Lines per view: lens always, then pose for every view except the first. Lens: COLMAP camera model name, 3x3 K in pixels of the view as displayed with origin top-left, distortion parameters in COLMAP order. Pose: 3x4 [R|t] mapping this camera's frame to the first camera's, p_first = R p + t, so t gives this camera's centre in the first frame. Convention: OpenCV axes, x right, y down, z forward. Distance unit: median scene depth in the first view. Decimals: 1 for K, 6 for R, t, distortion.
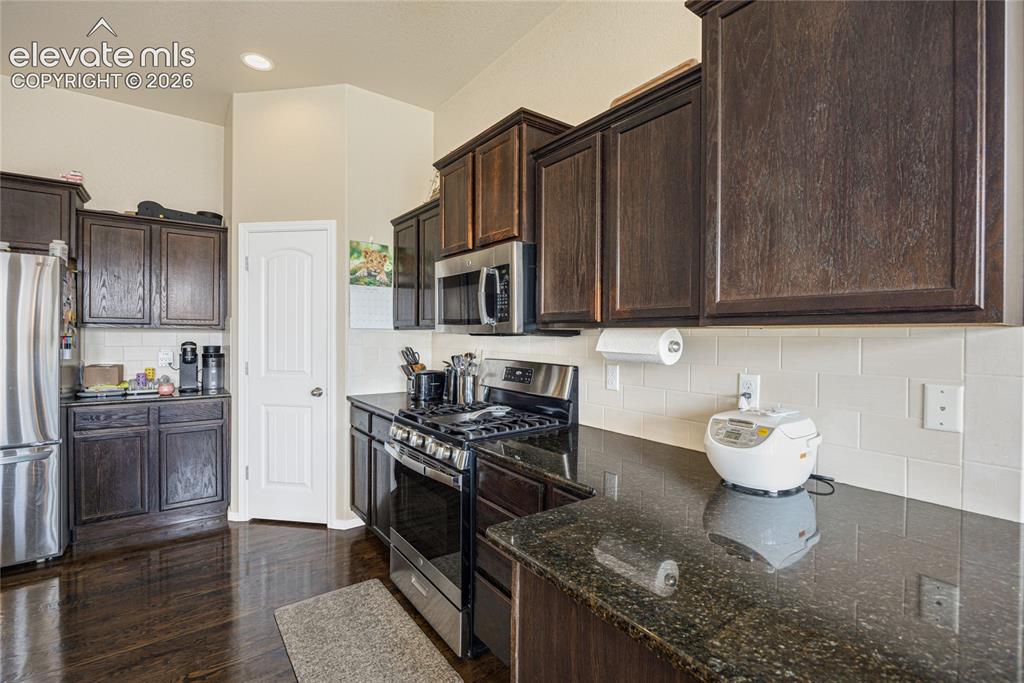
lens RADIAL K [[457.8, 0, 512.7], [0, 457.8, 335.7], [0, 0, 1]] dist [0.002680, -0.000284]
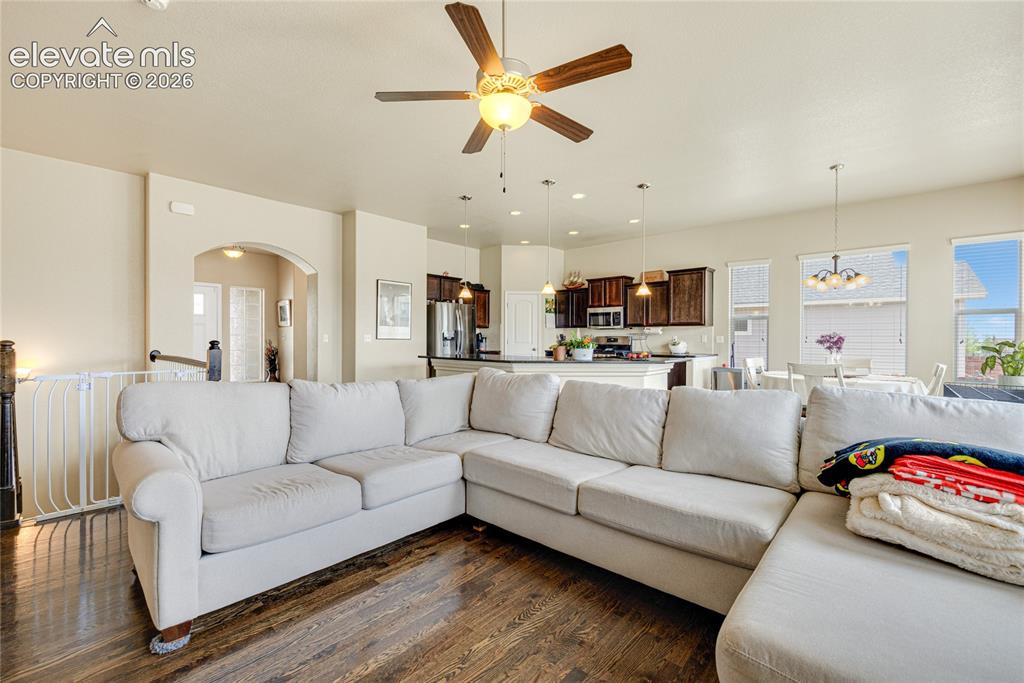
lens RADIAL K [[457.8, 0, 500.8], [0, 457.8, 341.2], [0, 0, 1]] dist [0.002680, -0.000284]
pose [[0.978925, -0.006422, 0.204119, -1.288957], [0.005139, 0.999964, 0.006813, 0.052297], [-0.204155, -0.005620, 0.978922, -1.921540]]
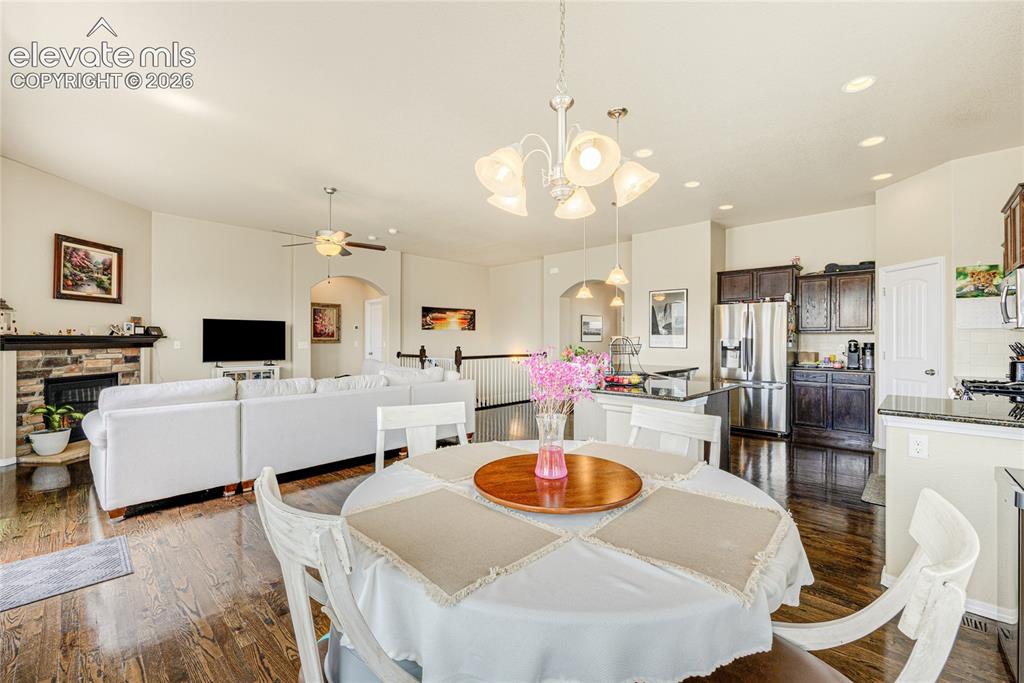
lens RADIAL K [[431.0, 0, 504.5], [0, 431.0, 338.7], [0, 0, 1]] dist [0.024815, -0.000234]
pose [[0.159594, -0.011079, -0.987121, 0.803633], [-0.004012, 0.999921, -0.011872, 0.037167], [0.987175, 0.005855, 0.159537, -0.630363]]
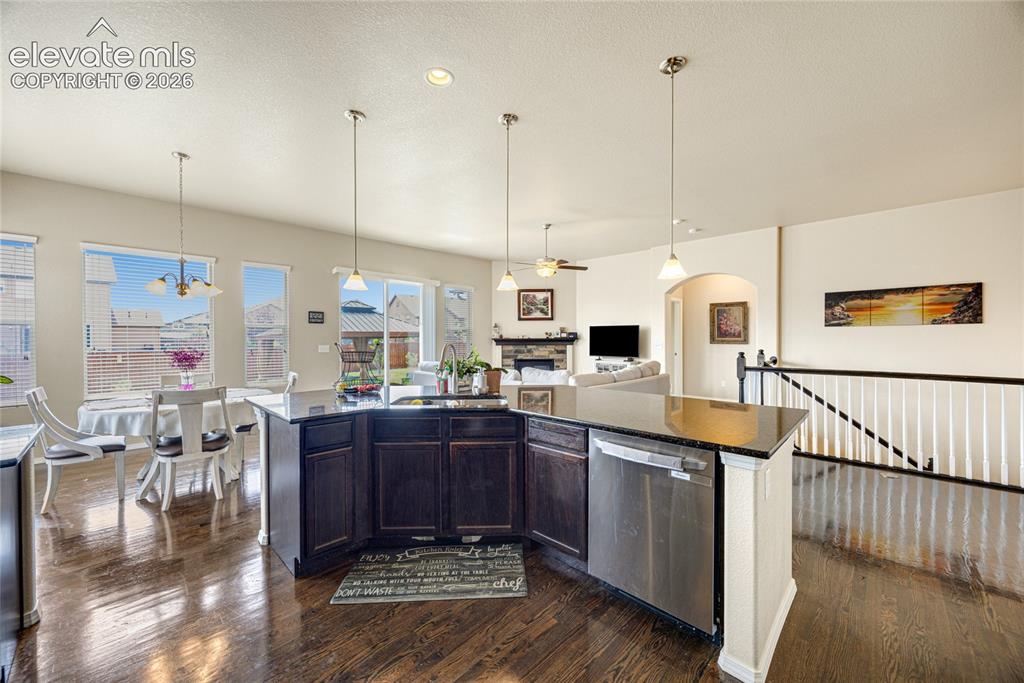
lens RADIAL K [[401.3, 0, 513.2], [0, 401.3, 336.9], [0, 0, 1]] dist [-0.003617, 0.000540]
pose [[-0.988096, -0.007445, -0.153659, -0.476374], [-0.007676, 0.999970, 0.000909, 0.000027], [0.153648, 0.002078, -0.988123, 0.920140]]
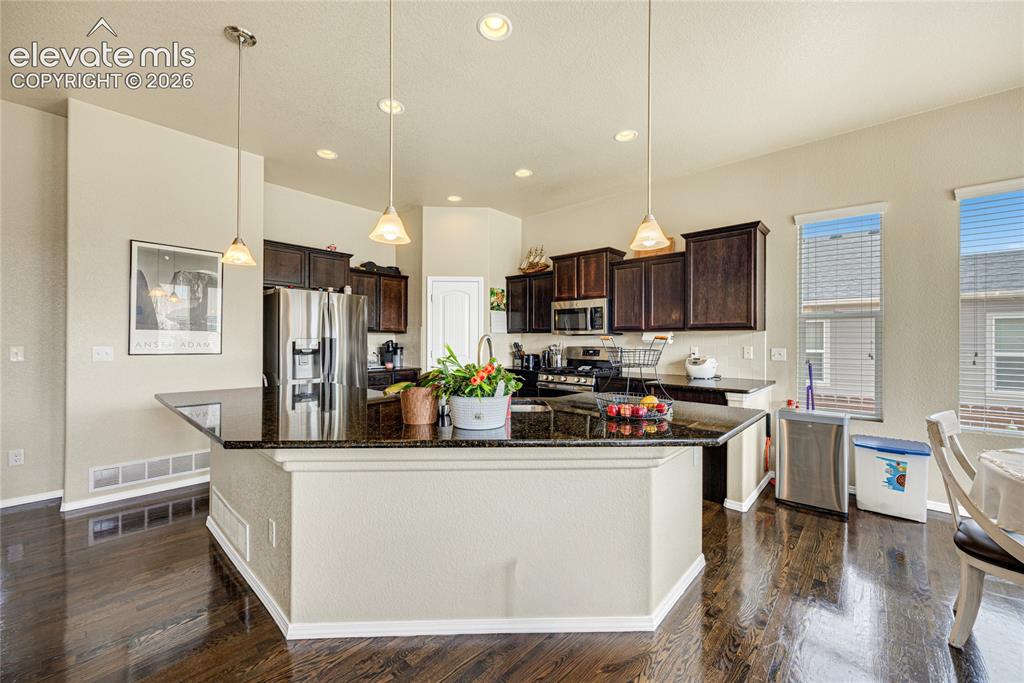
lens RADIAL K [[401.3, 0, 507.2], [0, 401.3, 339.8], [0, 0, 1]] dist [-0.003617, 0.000540]
pose [[0.979155, -0.003025, 0.203090, -0.652912], [0.003595, 0.999991, -0.002438, 0.020108], [-0.203080, 0.003118, 0.979157, -0.718126]]
